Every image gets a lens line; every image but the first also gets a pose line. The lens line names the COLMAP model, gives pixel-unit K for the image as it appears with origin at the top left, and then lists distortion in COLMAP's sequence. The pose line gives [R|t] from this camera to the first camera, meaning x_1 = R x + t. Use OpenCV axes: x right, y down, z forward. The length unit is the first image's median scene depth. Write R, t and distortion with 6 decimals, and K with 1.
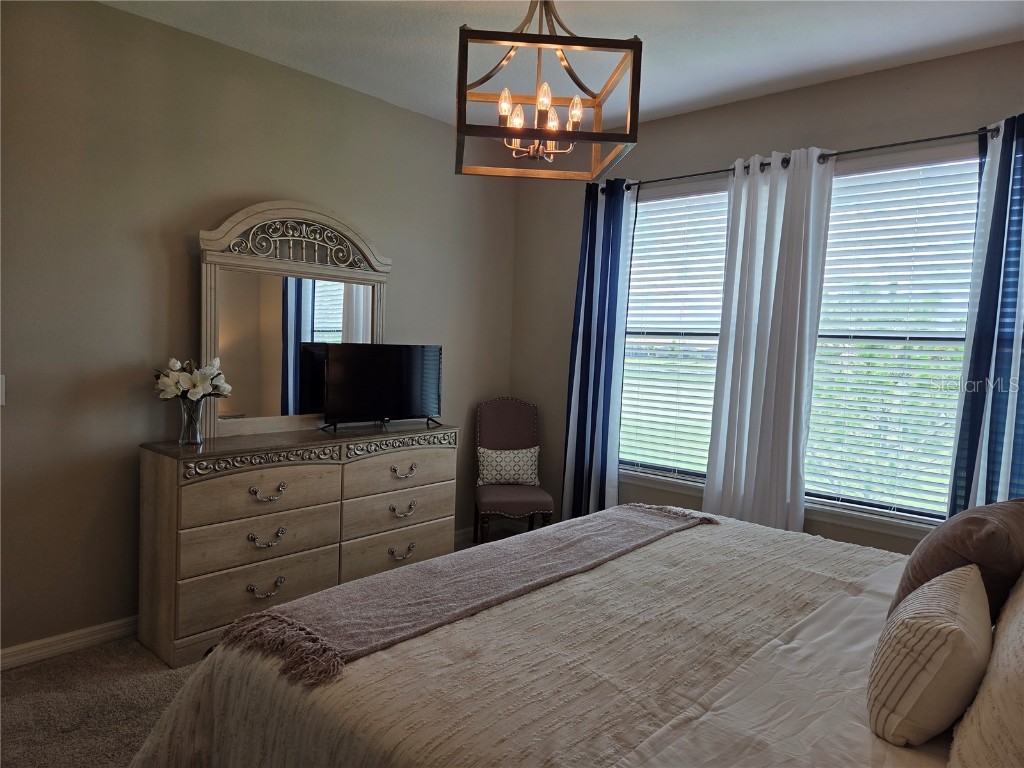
lens RADIAL K [[689.6, 0, 517.0], [0, 689.6, 375.6], [0, 0, 1]] dist [0.072765, -0.052027]
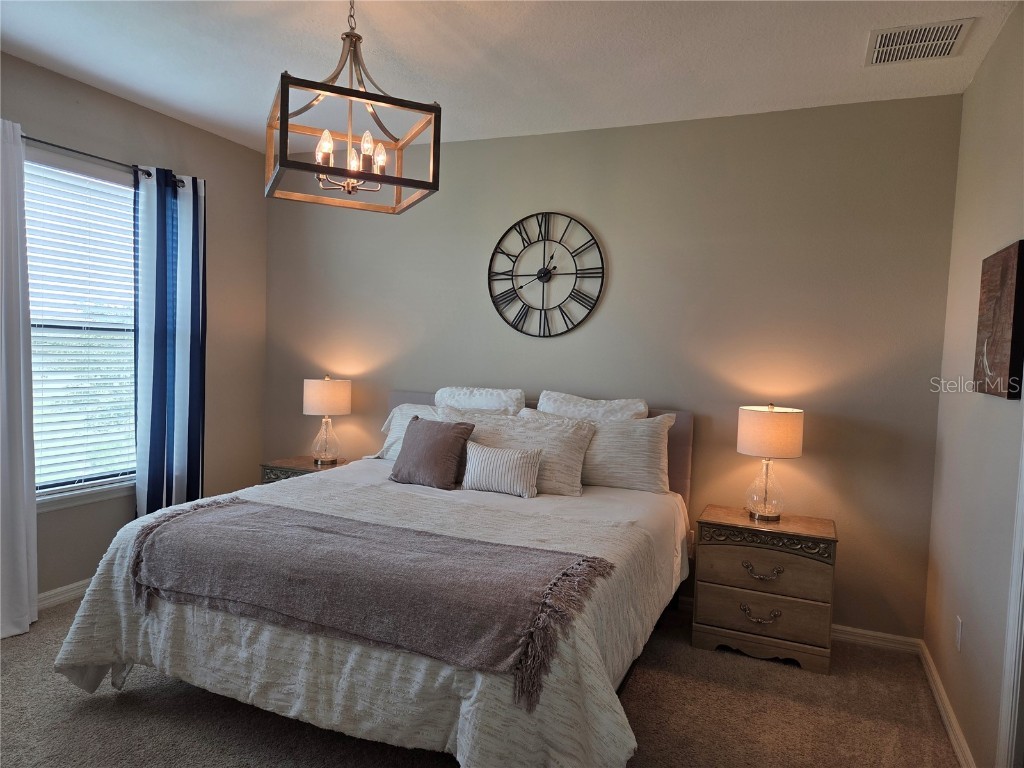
lens RADIAL K [[689.6, 0, 513.2], [0, 689.6, 391.5], [0, 0, 1]] dist [0.072765, -0.052027]
pose [[-0.303878, -0.091854, 0.948273, -0.756250], [0.012078, 0.994890, 0.100240, -0.058898], [-0.952635, 0.041914, -0.301215, 0.707118]]
